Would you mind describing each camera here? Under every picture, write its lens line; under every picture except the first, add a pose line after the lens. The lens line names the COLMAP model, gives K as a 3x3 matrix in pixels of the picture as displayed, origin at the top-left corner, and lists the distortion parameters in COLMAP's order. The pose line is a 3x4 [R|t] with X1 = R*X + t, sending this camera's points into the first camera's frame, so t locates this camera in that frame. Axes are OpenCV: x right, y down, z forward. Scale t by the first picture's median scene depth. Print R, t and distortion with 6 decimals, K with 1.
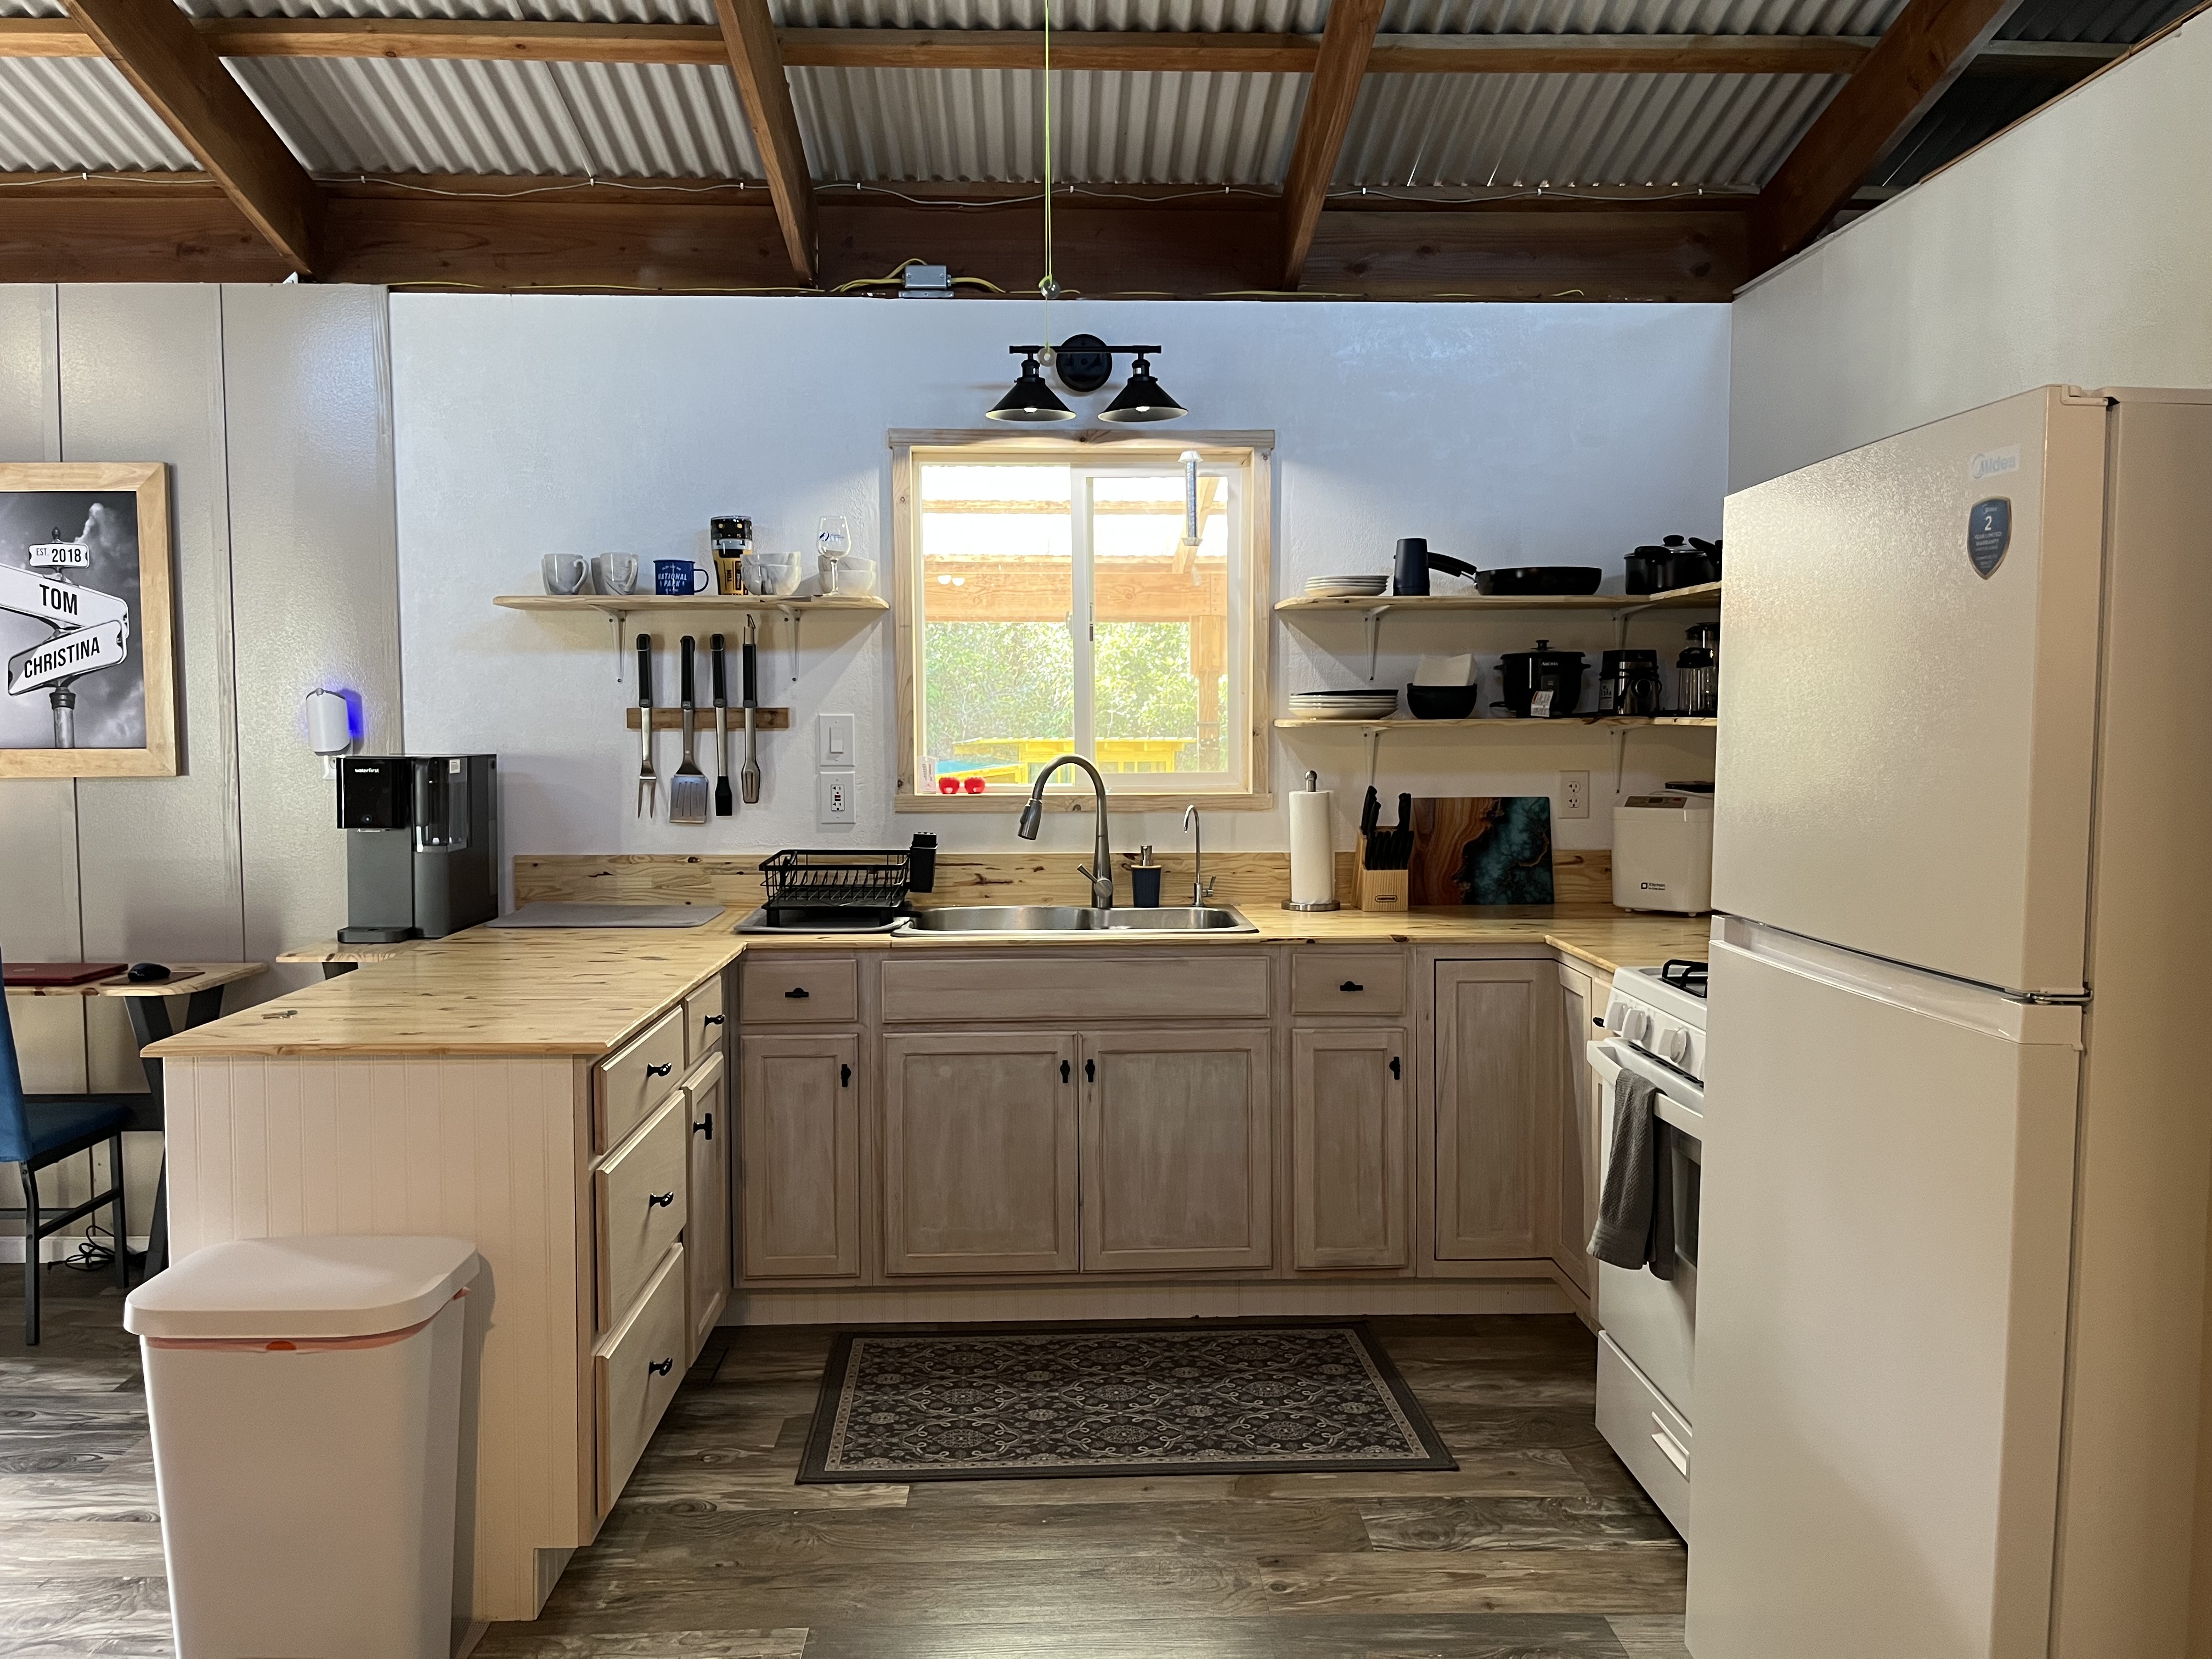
lens RADIAL K [[1674.2, 0, 1104.3], [0, 1674.2, 818.2], [0, 0, 1]] dist [0.048396, -0.062278]
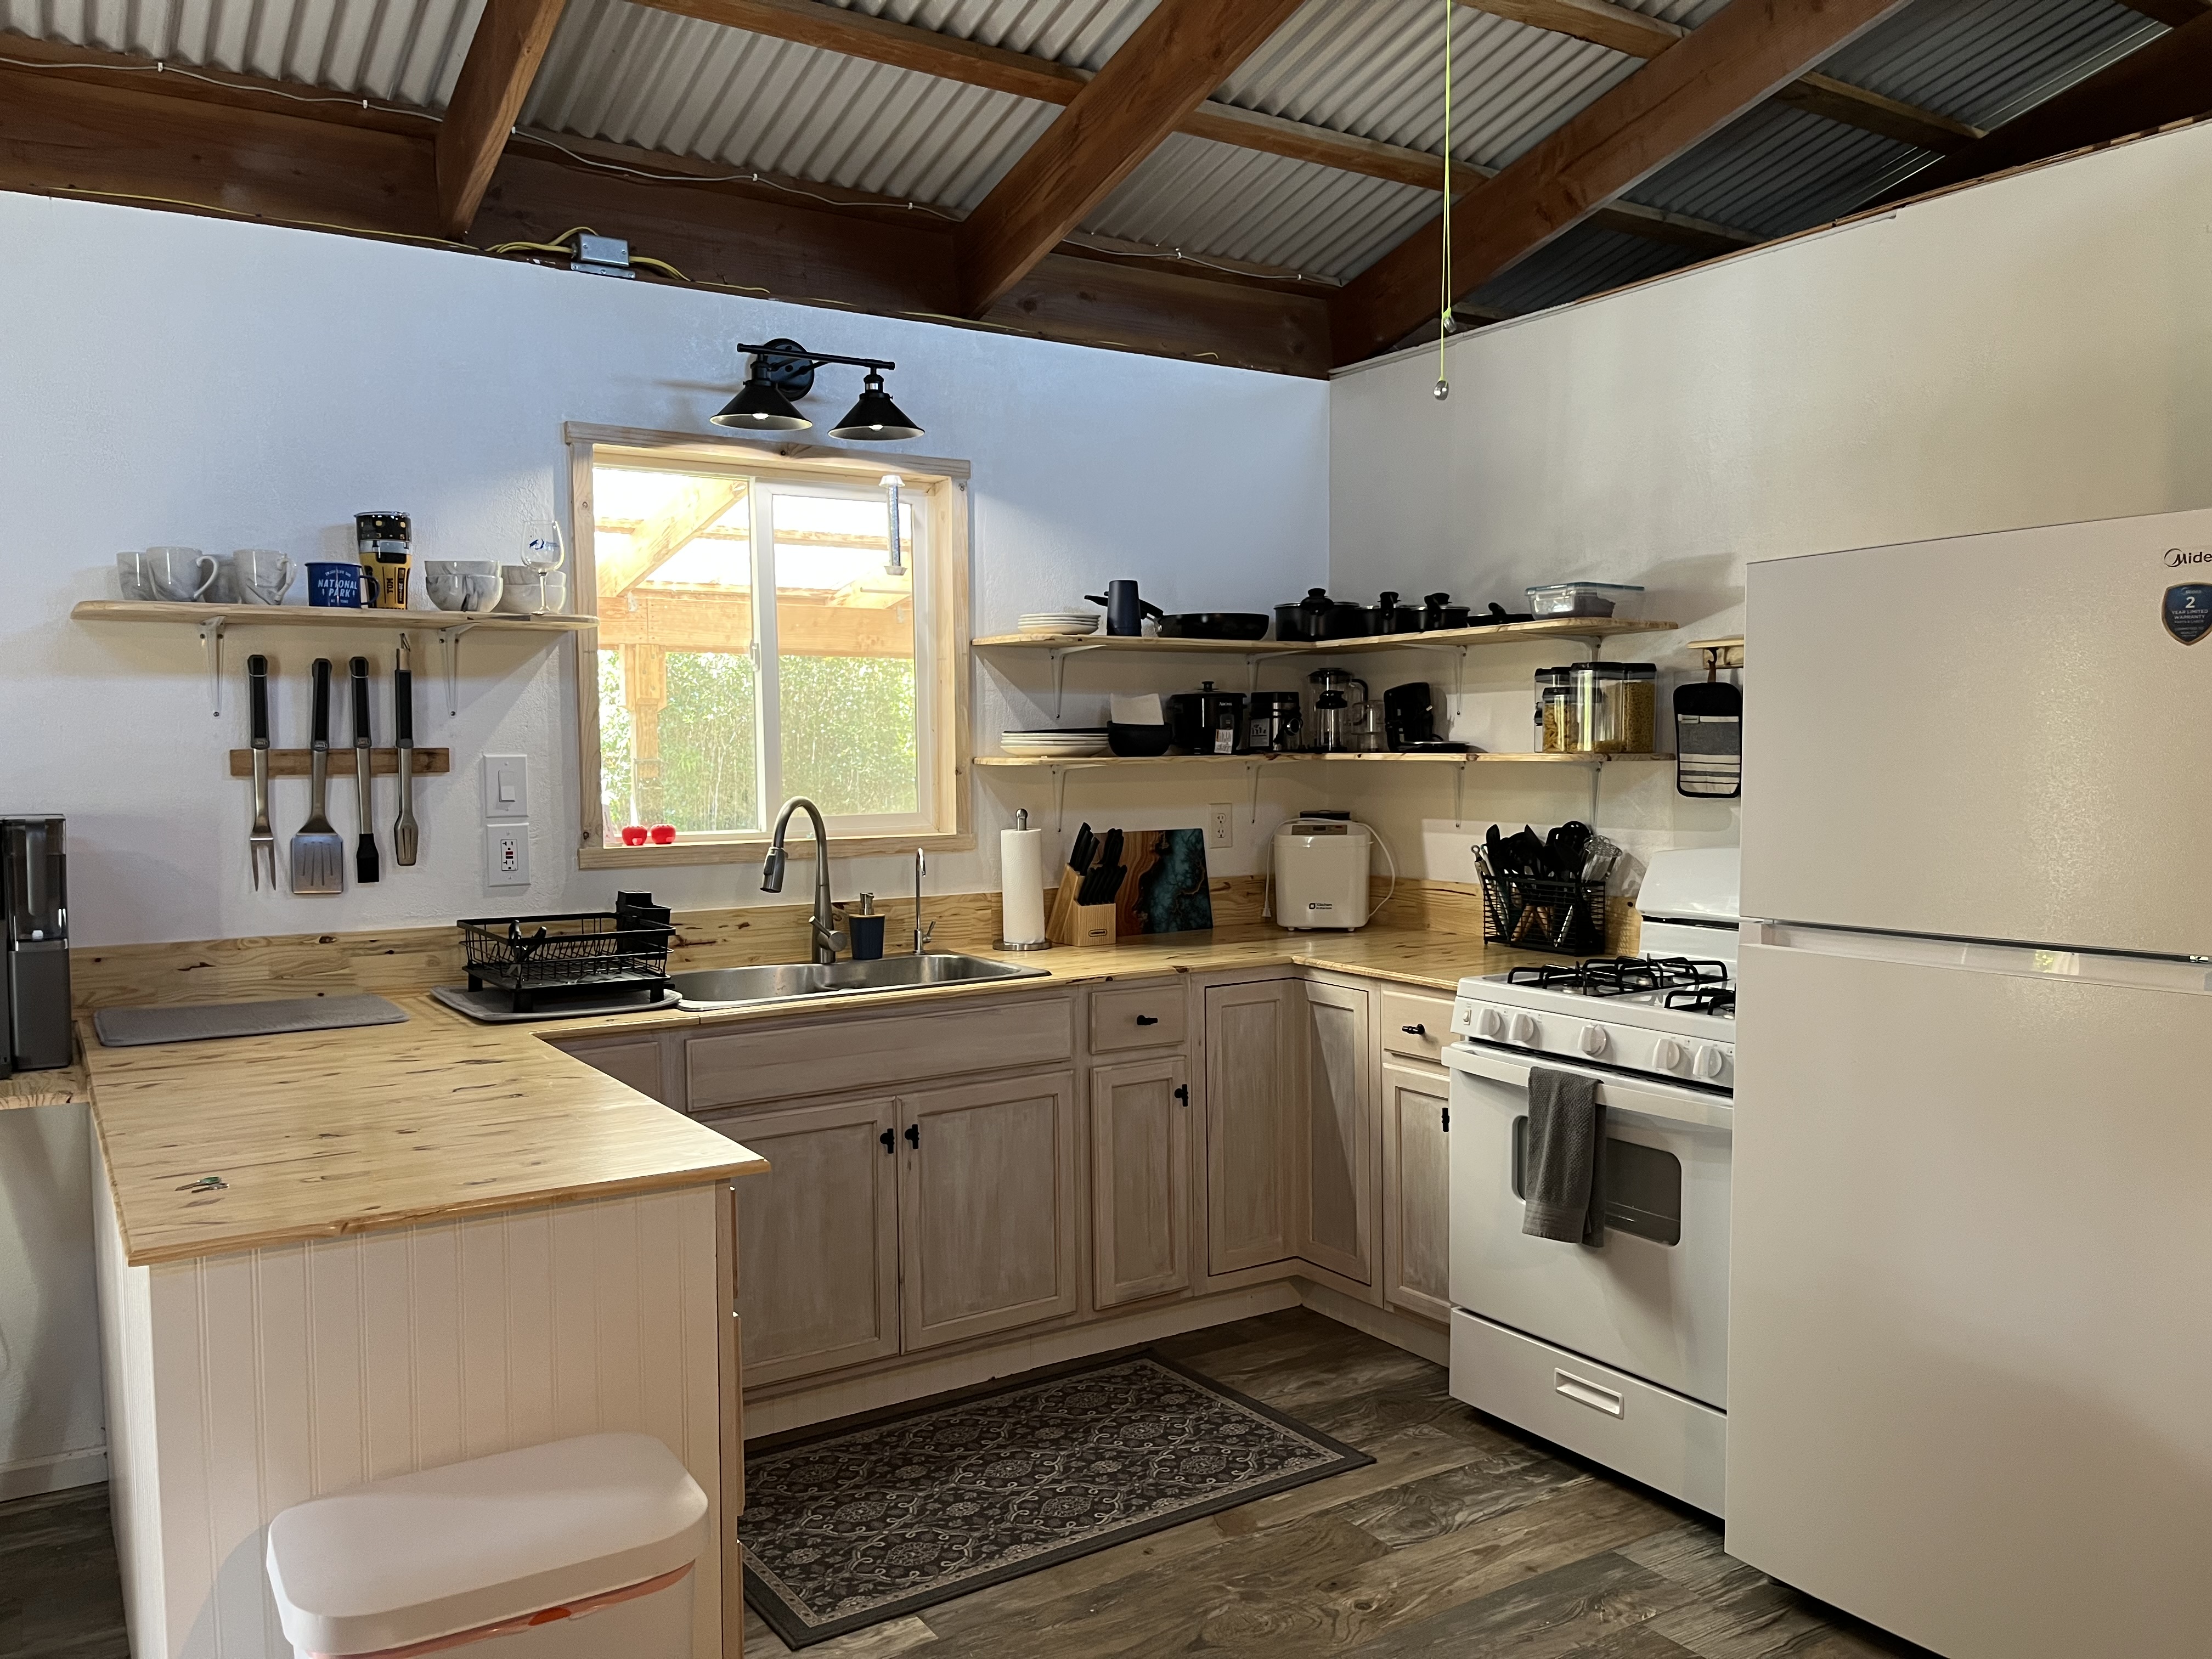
lens RADIAL K [[1674.2, 0, 1126.5], [0, 1674.2, 849.1], [0, 0, 1]] dist [0.048396, -0.062278]
pose [[0.856682, -0.037243, 0.514498, -0.347185], [0.038018, 0.999236, 0.009029, -0.011549], [-0.514442, 0.011825, 0.857444, 0.125121]]
